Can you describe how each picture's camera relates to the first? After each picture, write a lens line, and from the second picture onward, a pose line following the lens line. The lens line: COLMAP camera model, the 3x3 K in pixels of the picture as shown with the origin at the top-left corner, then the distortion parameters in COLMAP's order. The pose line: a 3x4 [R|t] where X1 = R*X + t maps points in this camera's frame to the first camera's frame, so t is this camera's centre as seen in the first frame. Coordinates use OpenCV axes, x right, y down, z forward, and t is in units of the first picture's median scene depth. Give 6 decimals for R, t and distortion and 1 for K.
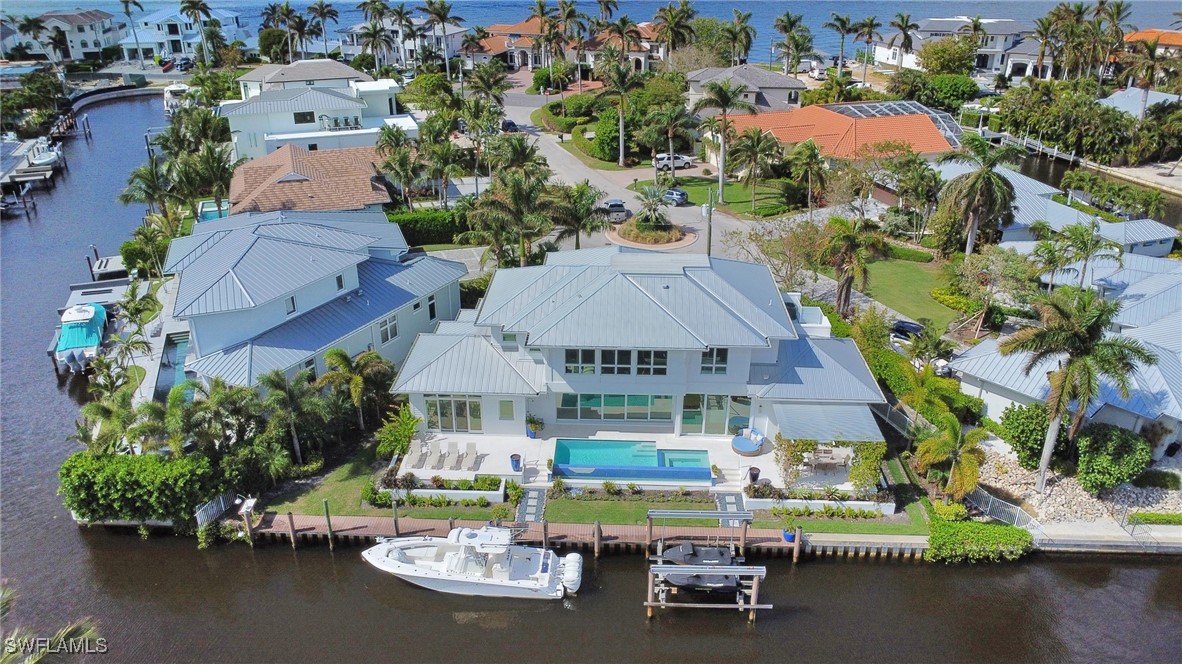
lens RADIAL K [[890.2, 0, 591.0], [0, 890.2, 332.0], [0, 0, 1]] dist [-0.028053, 0.000953]
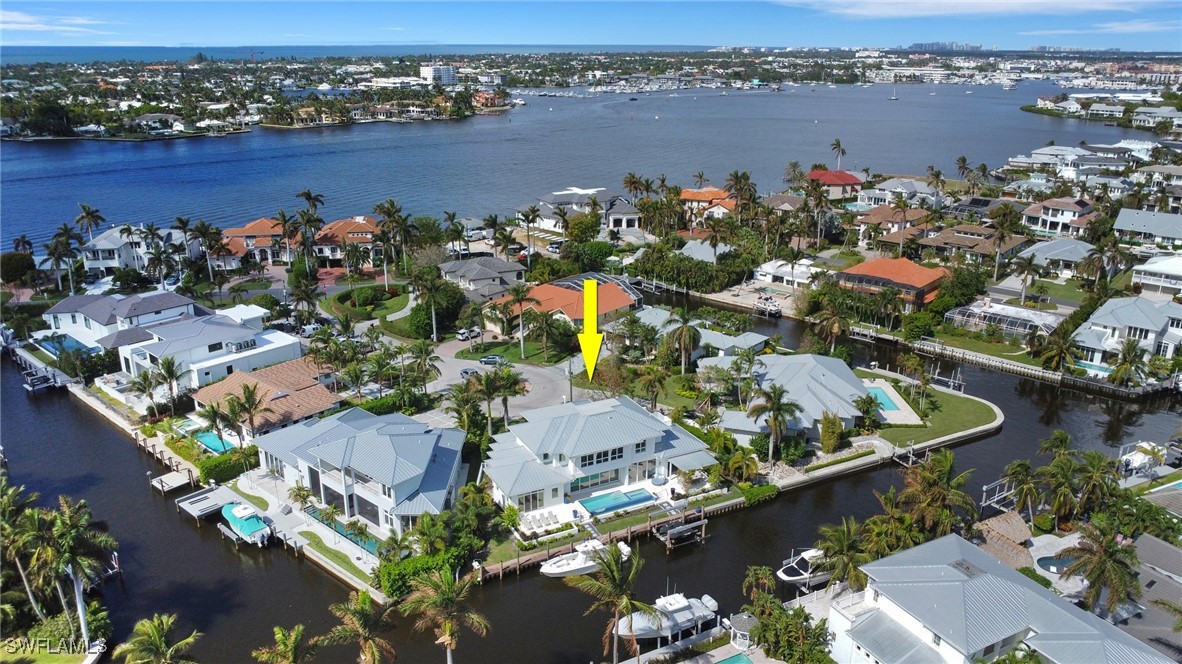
lens RADIAL K [[890.2, 0, 591.0], [0, 890.2, 332.0], [0, 0, 1]] dist [-0.028053, 0.000953]
pose [[0.869338, -0.161171, 0.467200, -0.954235], [0.210259, 0.976125, -0.054501, -0.150630], [-0.447262, 0.145613, 0.882470, -0.934459]]
